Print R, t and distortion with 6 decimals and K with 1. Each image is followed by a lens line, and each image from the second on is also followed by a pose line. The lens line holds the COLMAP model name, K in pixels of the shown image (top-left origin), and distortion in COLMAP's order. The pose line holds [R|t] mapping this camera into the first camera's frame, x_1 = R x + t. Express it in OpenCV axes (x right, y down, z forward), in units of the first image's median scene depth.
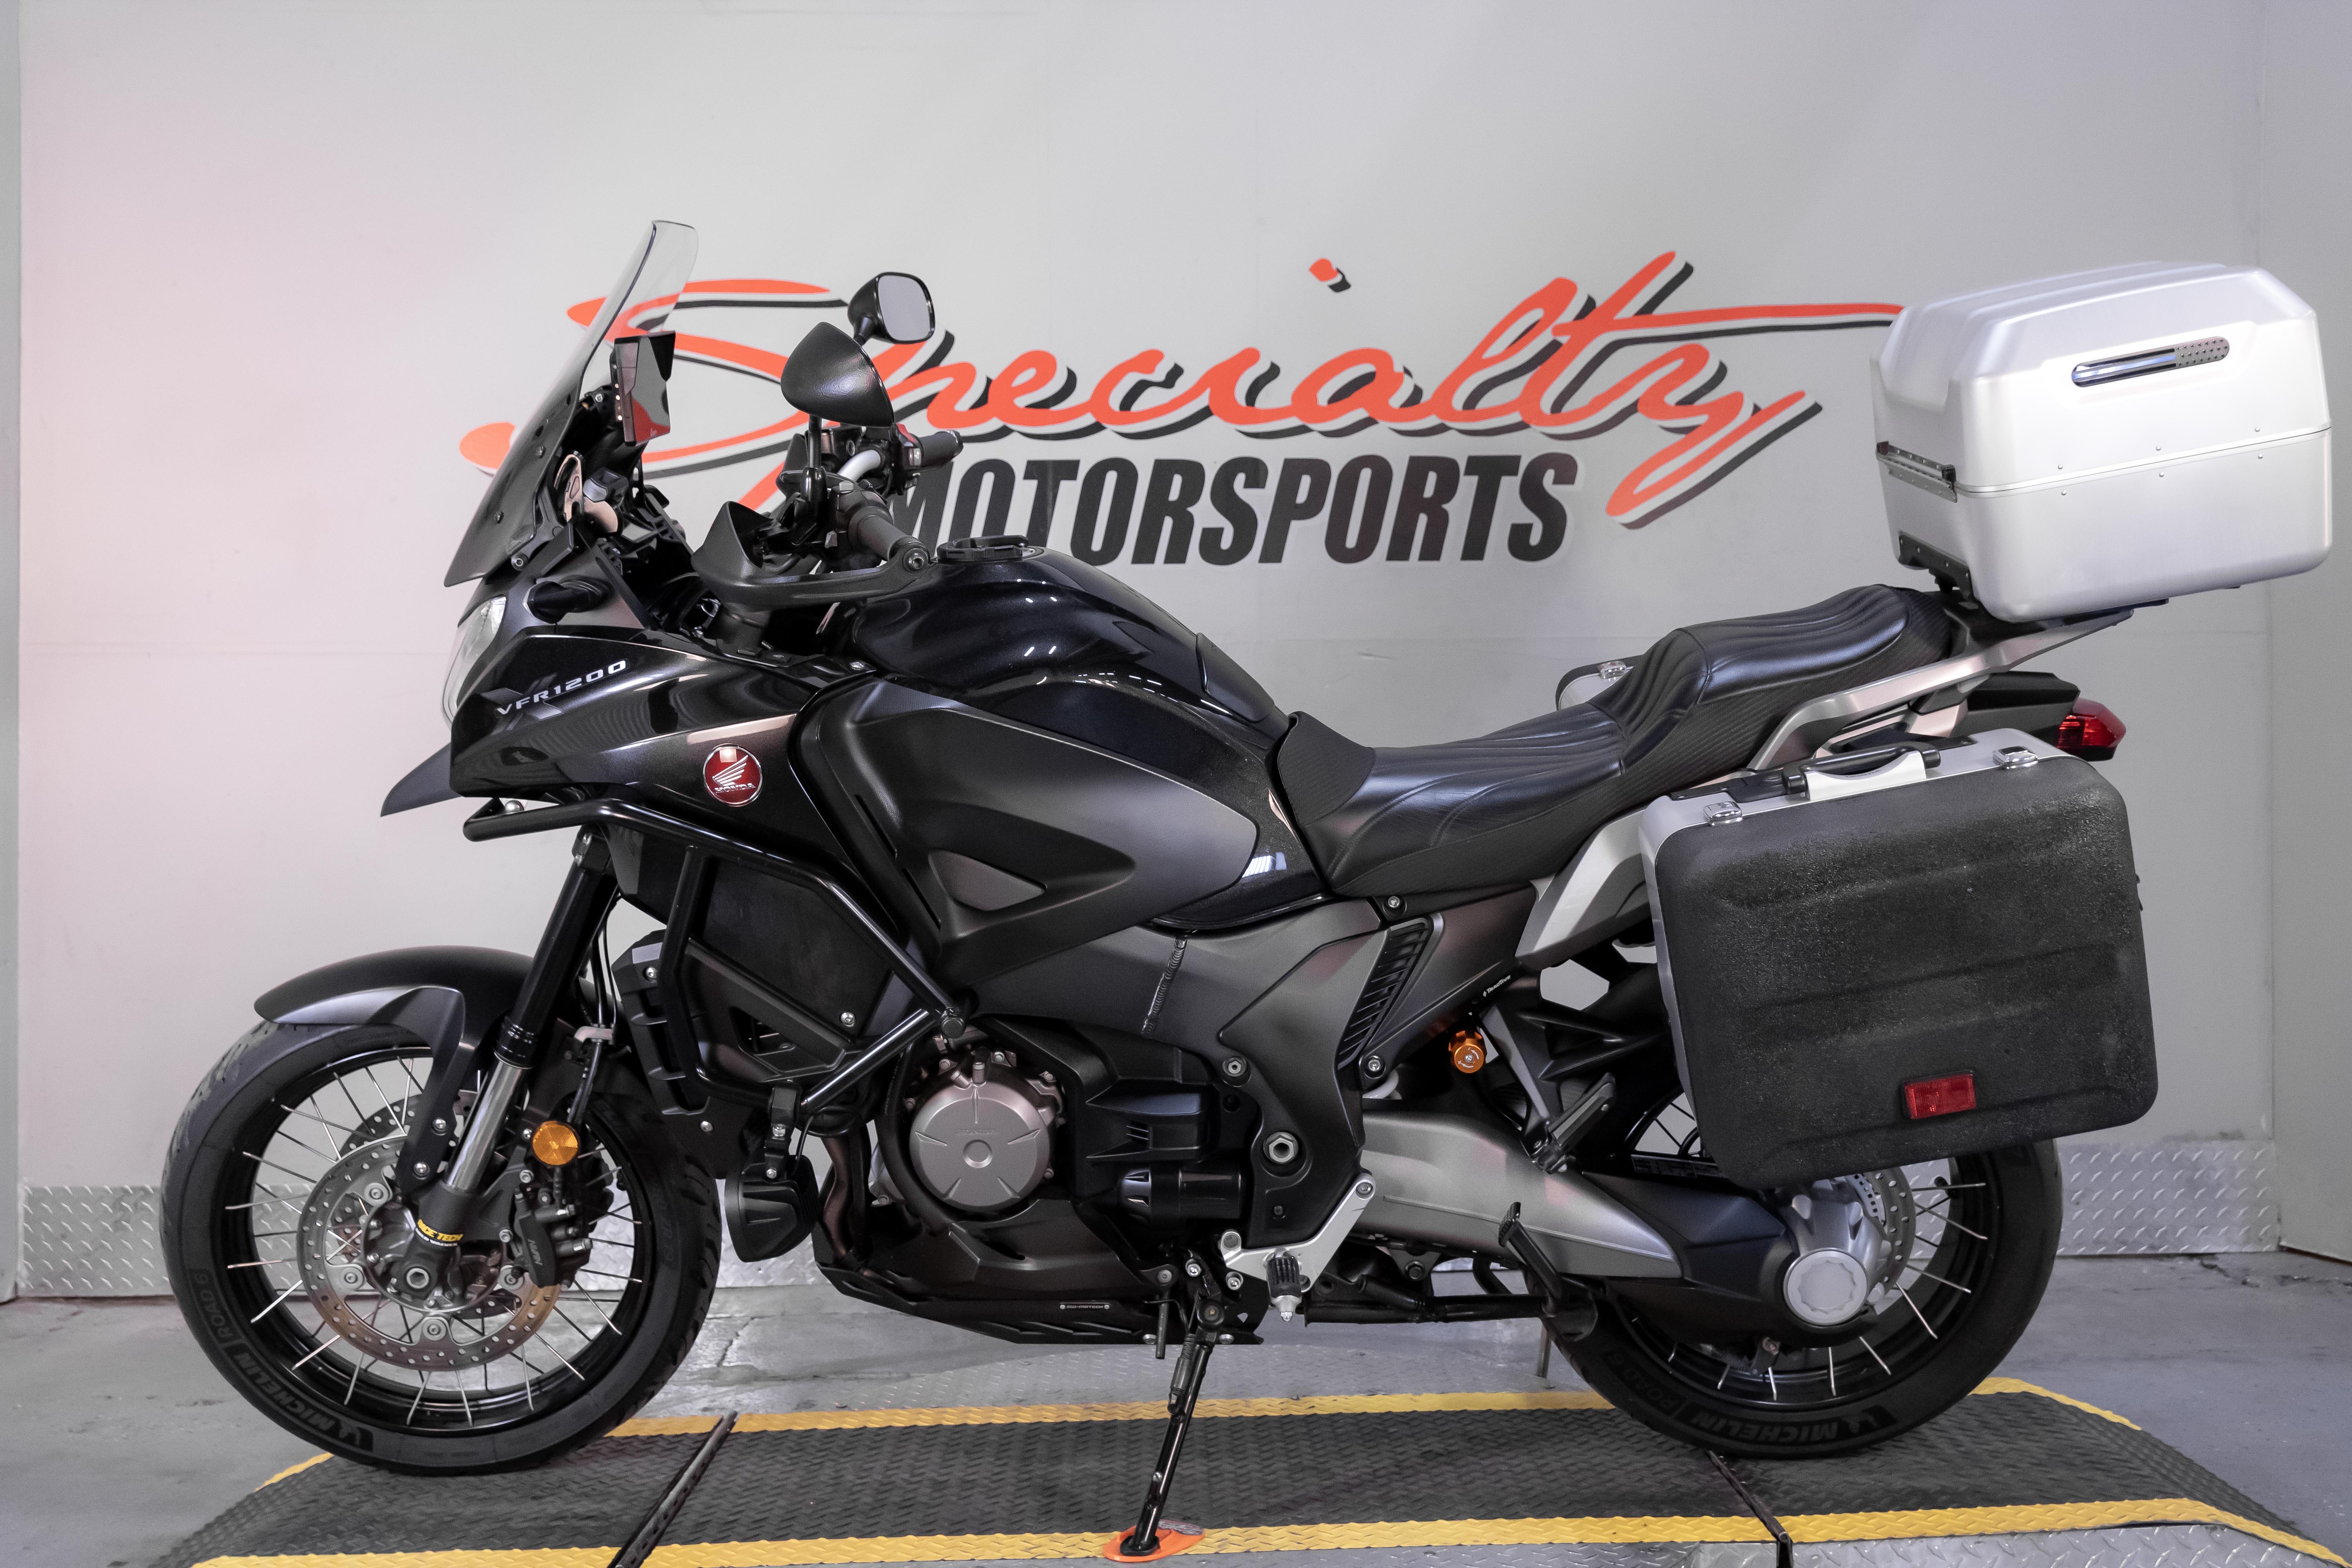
lens RADIAL K [[2260.9, 0, 1174.0], [0, 2260.9, 800.7], [0, 0, 1]] dist [0.006830, 0.000000]
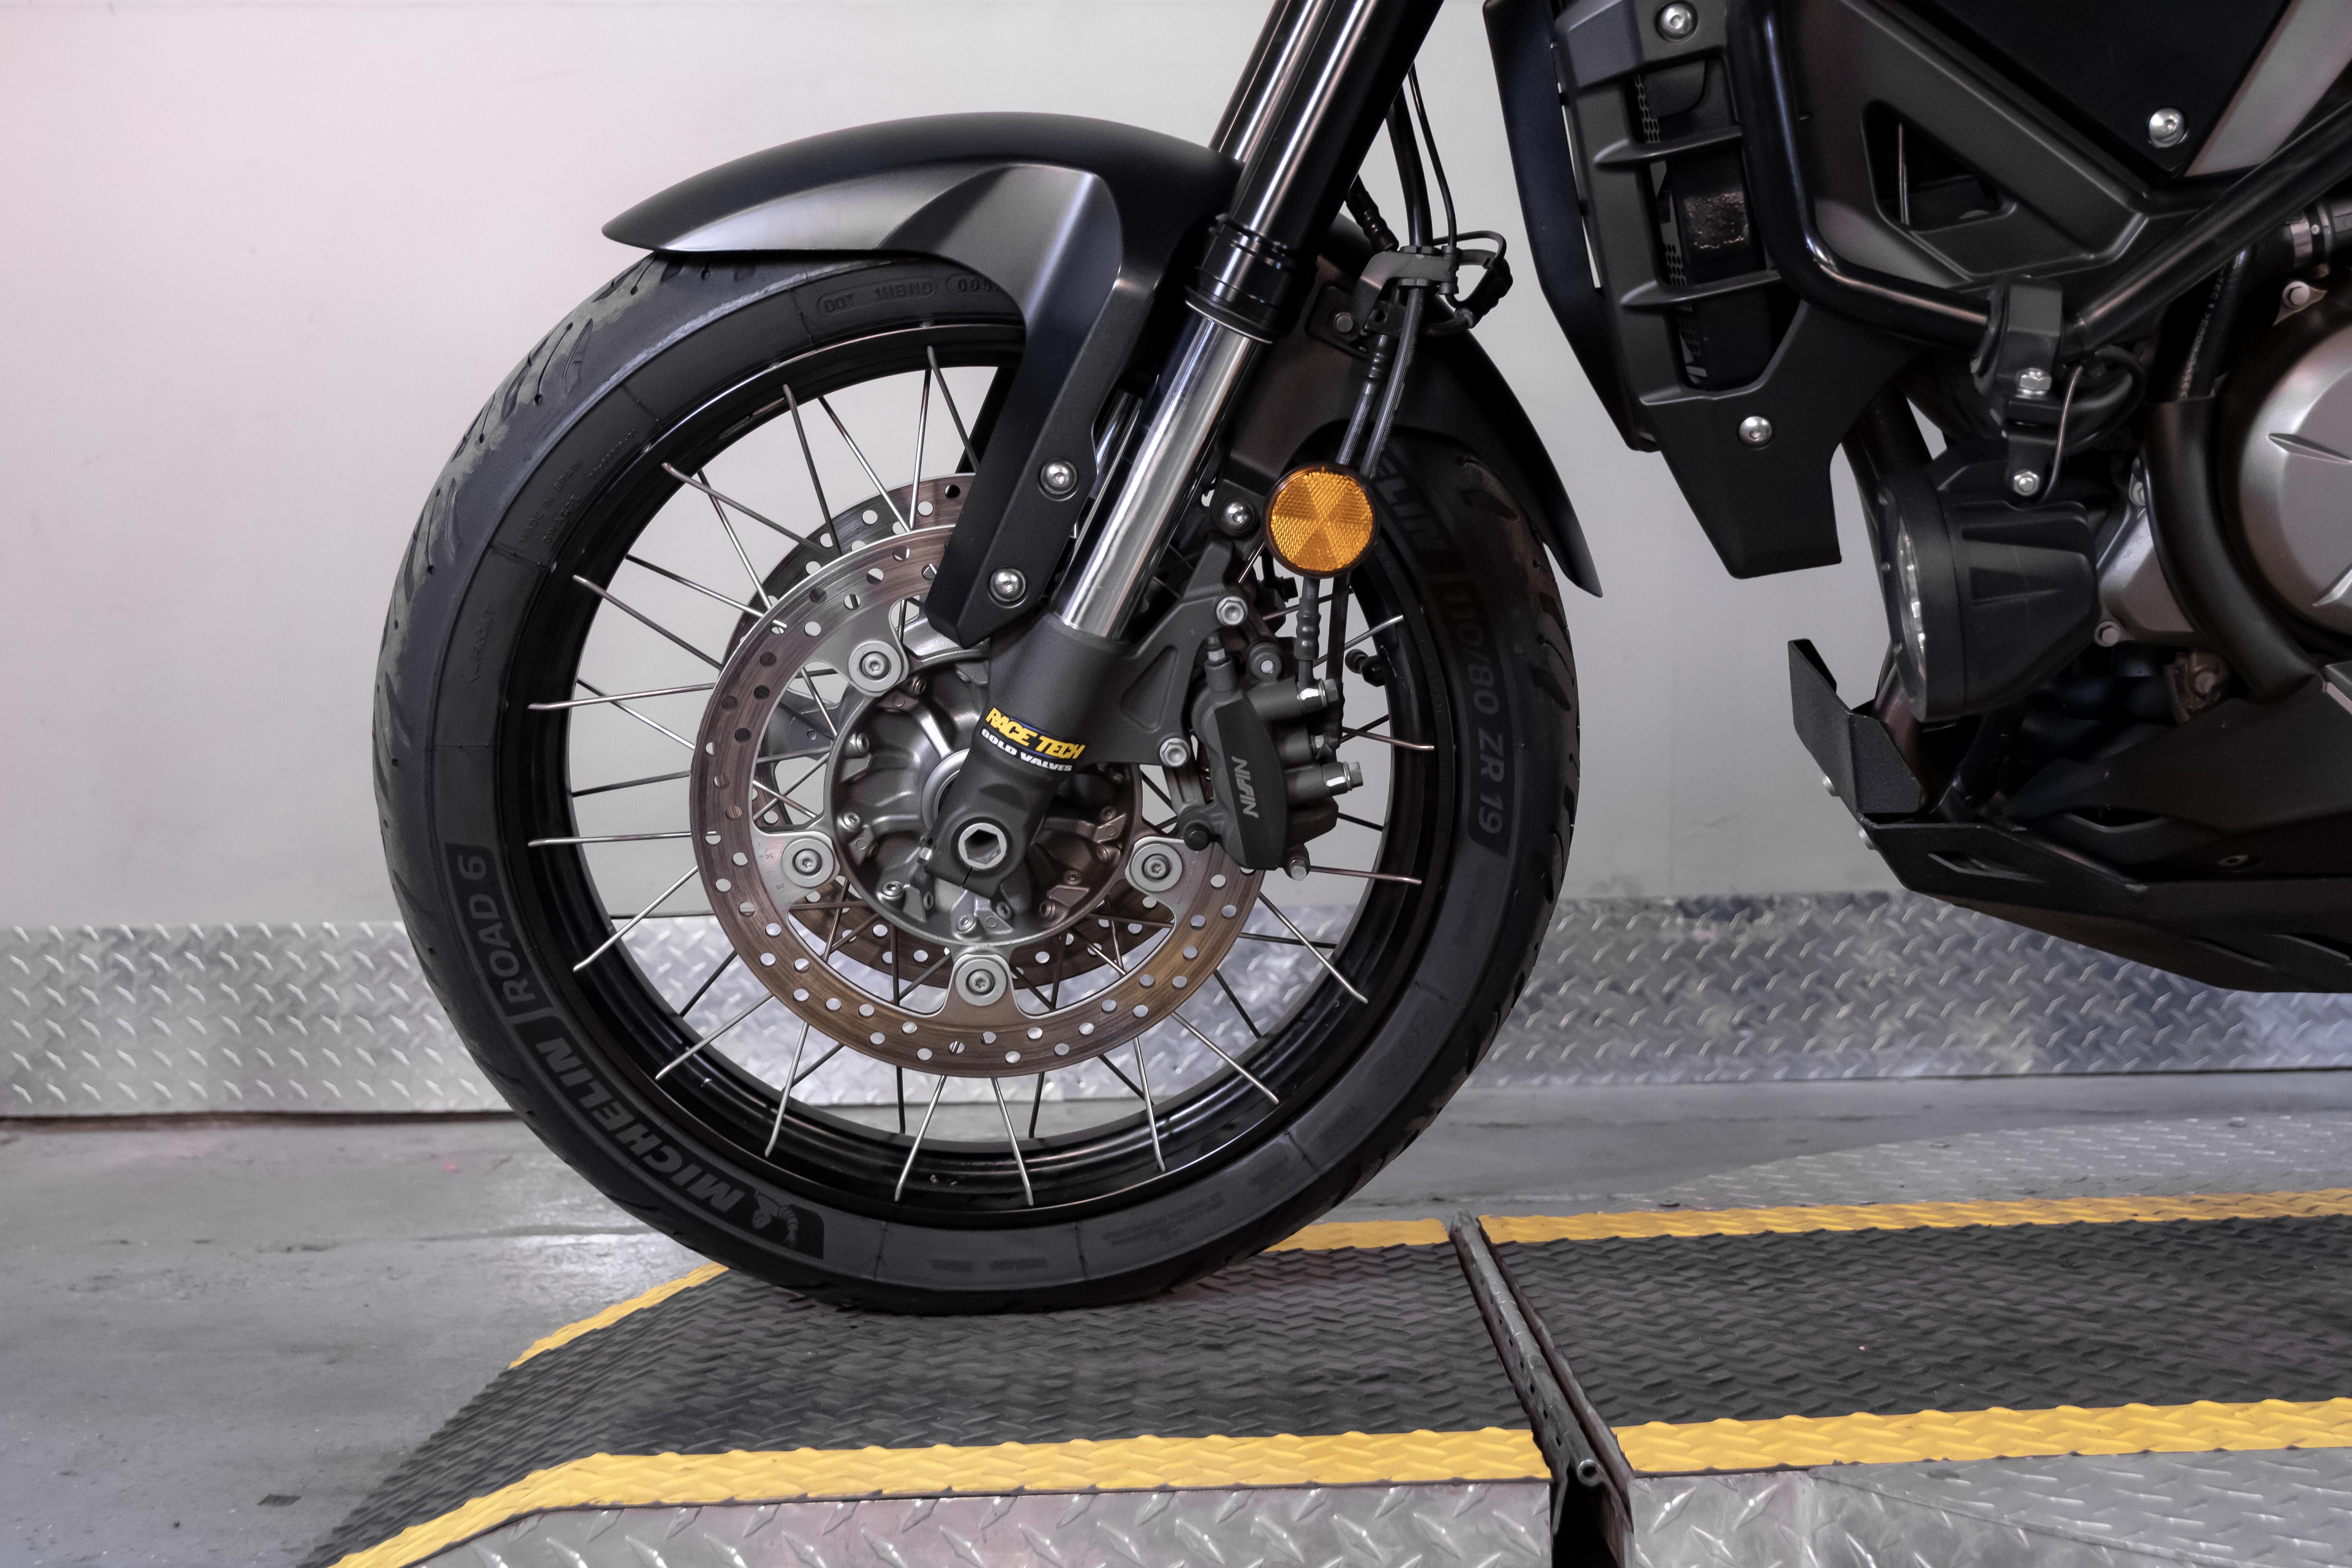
lens RADIAL K [[2803.1, 0, 1184.8], [0, 2803.1, 789.2], [0, 0, 1]] dist [0.004381, 0.000000]
pose [[0.999980, -0.002689, 0.005680, -0.300480], [0.002519, 0.999556, 0.029684, 0.185468], [-0.005757, -0.029669, 0.999543, 0.455415]]
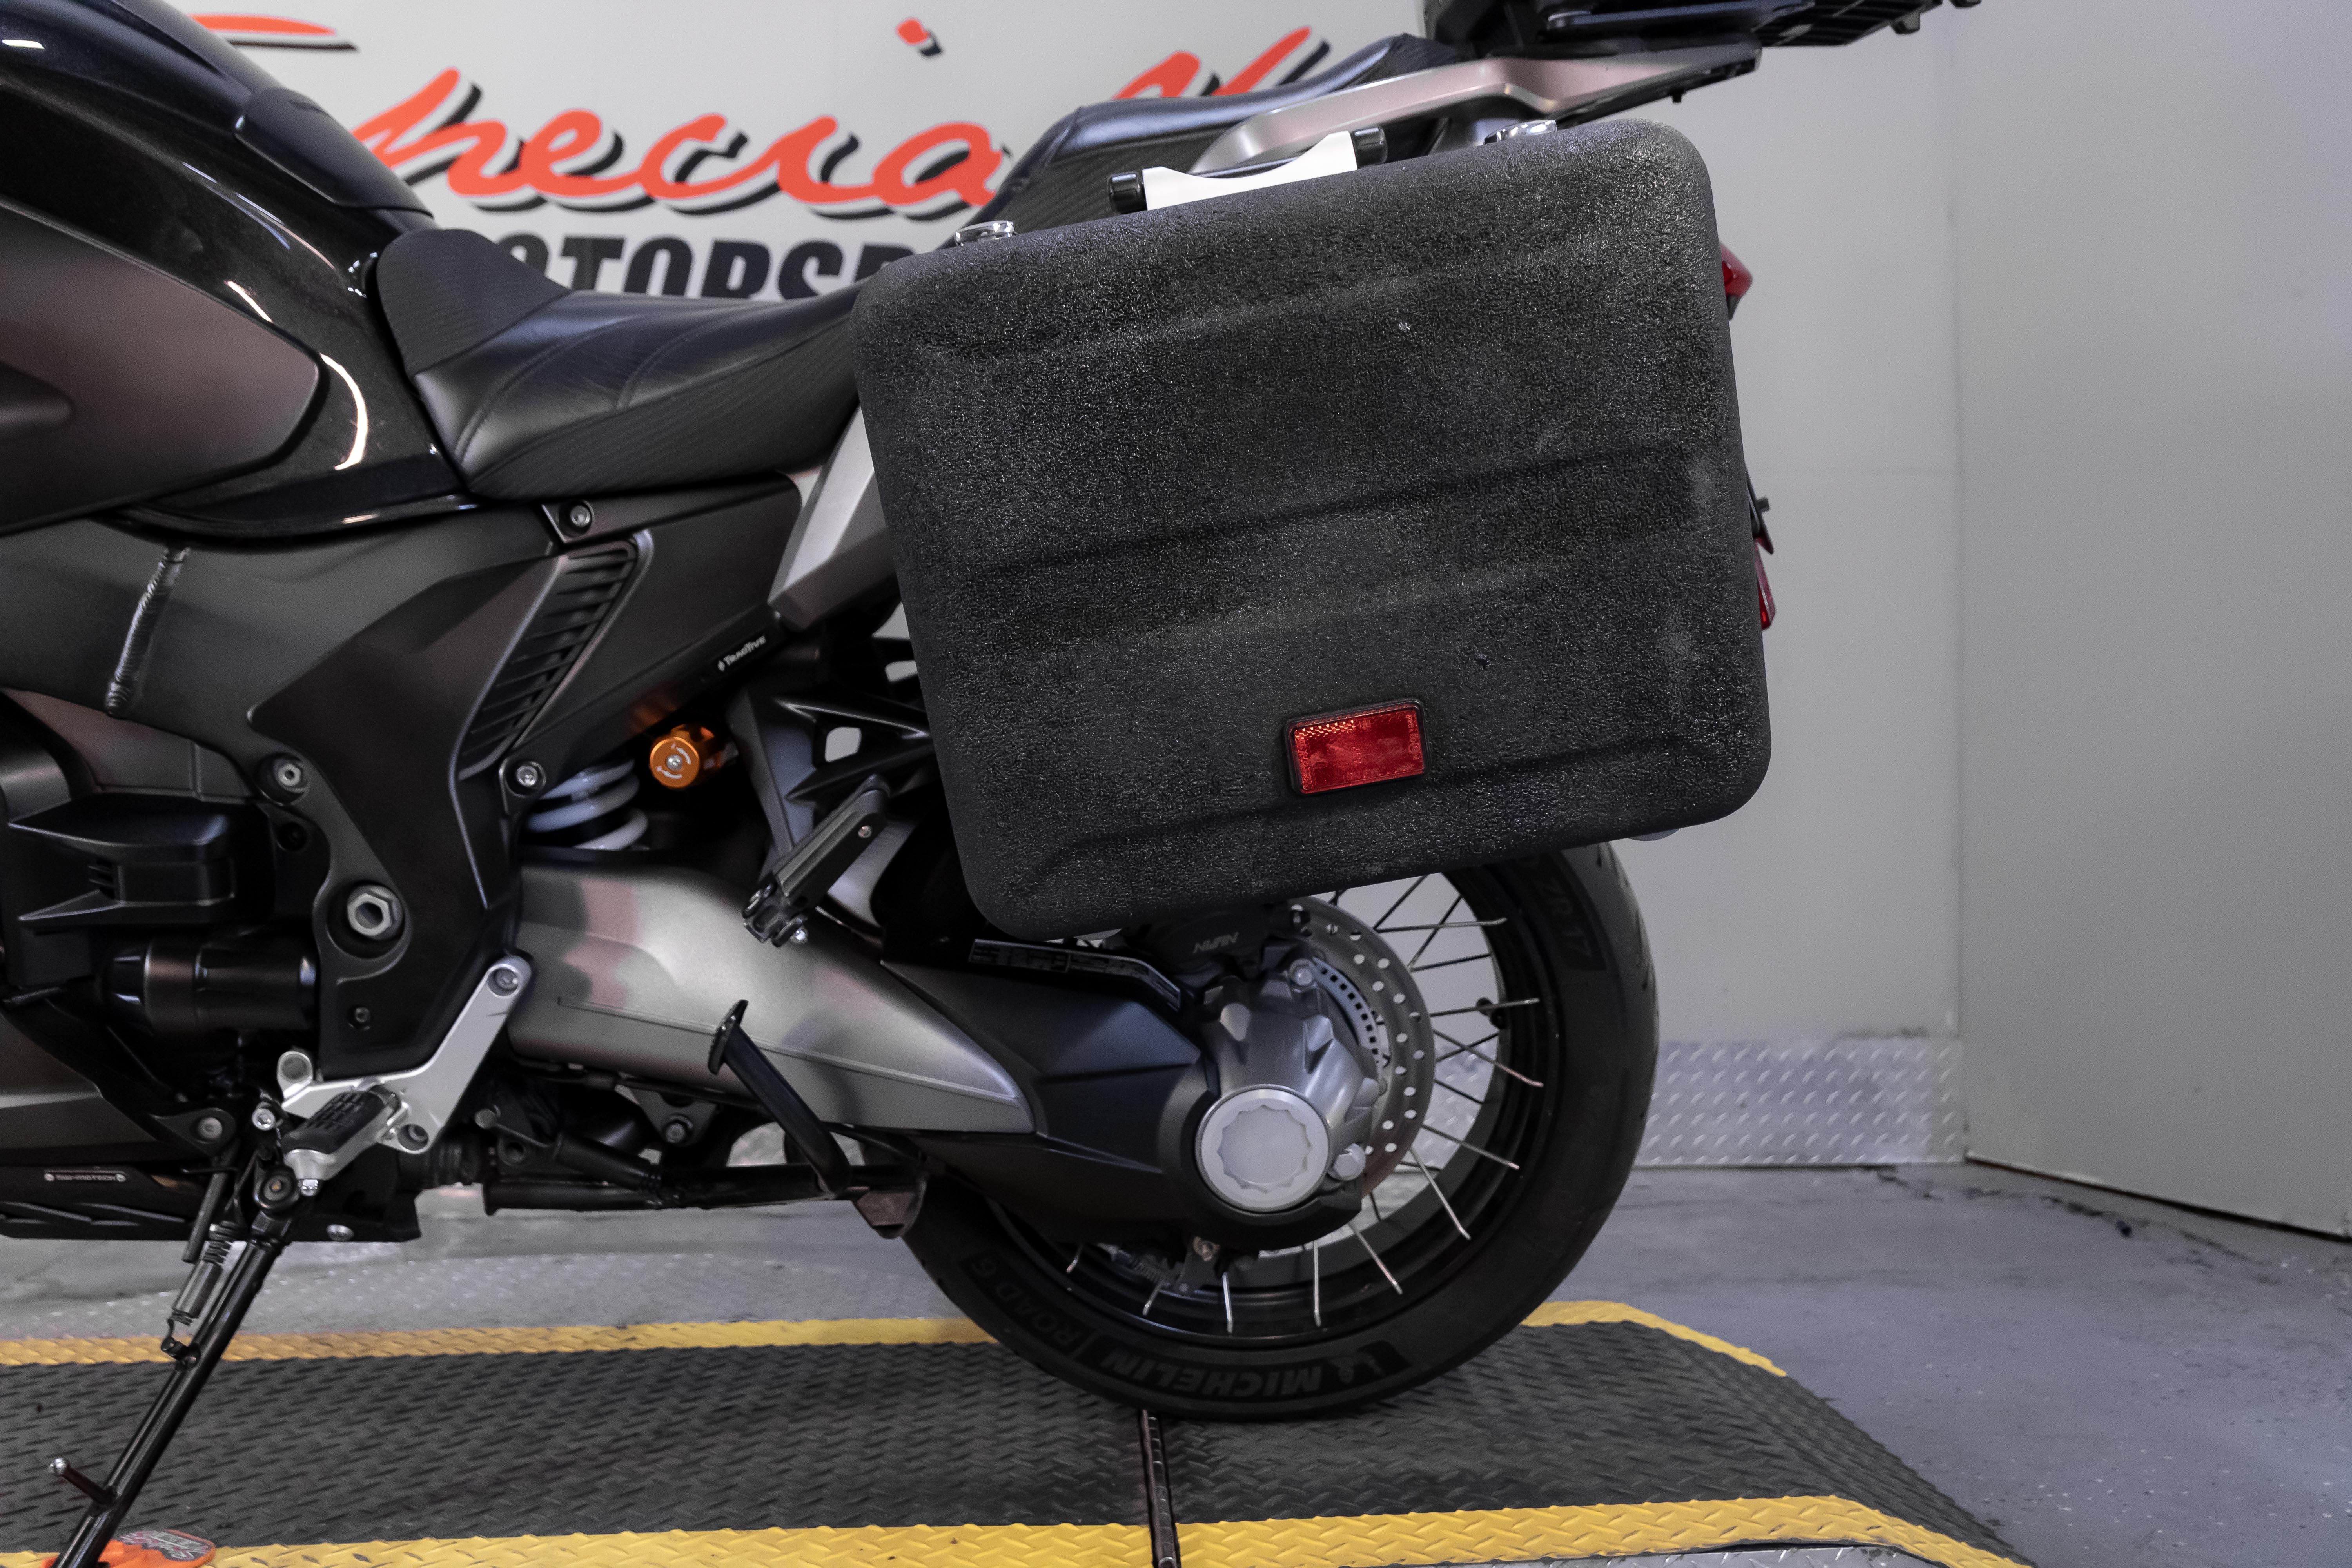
lens RADIAL K [[1818.2, 0, 1176.7], [0, 1818.2, 792.3], [0, 0, 1]] dist [0.021446, -0.011119]
pose [[0.998573, 0.019428, 0.049744, 0.227071], [-0.018199, 0.999521, -0.025043, 0.124556], [-0.050206, 0.024102, 0.998448, 0.480089]]
